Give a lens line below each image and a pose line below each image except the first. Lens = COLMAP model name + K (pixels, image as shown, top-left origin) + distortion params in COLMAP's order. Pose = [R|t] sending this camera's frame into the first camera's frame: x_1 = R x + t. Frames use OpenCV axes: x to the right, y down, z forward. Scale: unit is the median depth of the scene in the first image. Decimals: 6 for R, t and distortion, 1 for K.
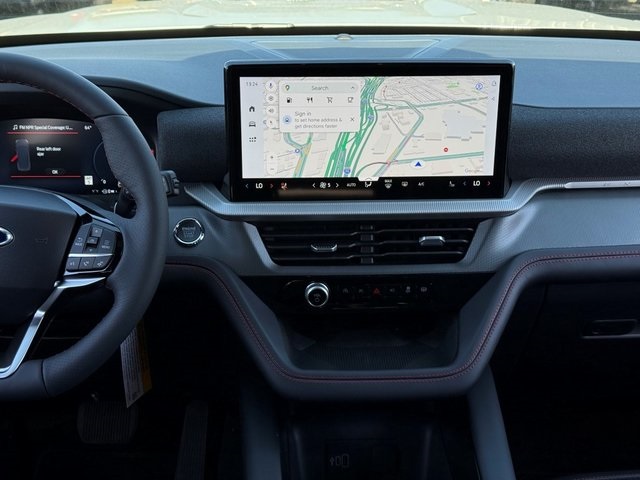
lens RADIAL K [[923.8, 0, 320.0], [0, 923.8, 240.0], [0, 0, 1]] dist [0.123369, 0.003538]
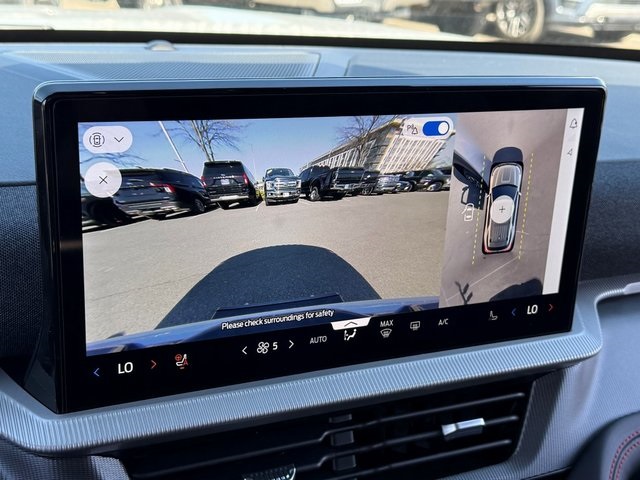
lens RADIAL K [[889.0, 0, 320.0], [0, 889.0, 240.0], [0, 0, 1]] dist [0.119893, -0.032643]
pose [[0.929917, -0.070162, 0.361015, -0.129050], [0.078794, 0.996848, -0.009225, -0.107799], [-0.359230, 0.037024, 0.932514, 0.573967]]
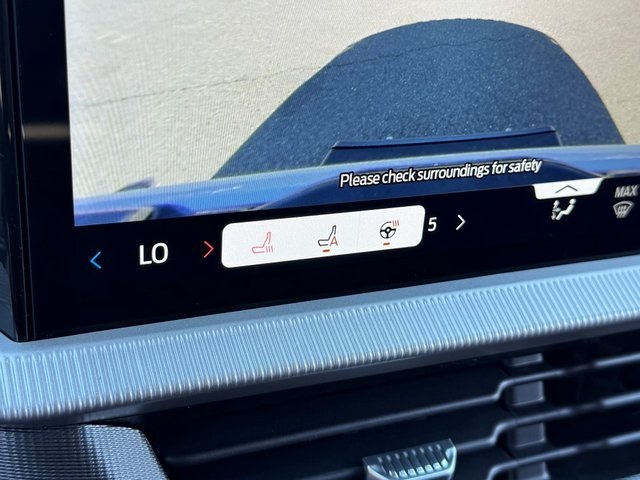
lens RADIAL K [[889.0, 0, 320.0], [0, 889.0, 240.0], [0, 0, 1]] dist [0.119893, -0.032643]
pose [[0.930566, -0.079258, 0.357442, -0.104045], [0.054062, 0.995331, 0.079957, -0.076315], [-0.362110, -0.055081, 0.930506, 0.796922]]
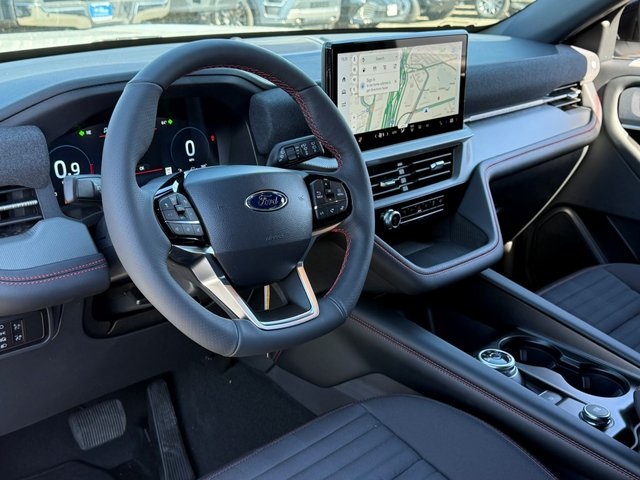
lens RADIAL K [[773.2, 0, 320.0], [0, 773.2, 240.0], [0, 0, 1]] dist [0.117906, -0.008100]
pose [[0.752801, -0.215762, 0.621882, -0.778497], [0.227473, 0.971821, 0.061811, -0.002703], [-0.617694, 0.094930, 0.780668, 0.214477]]
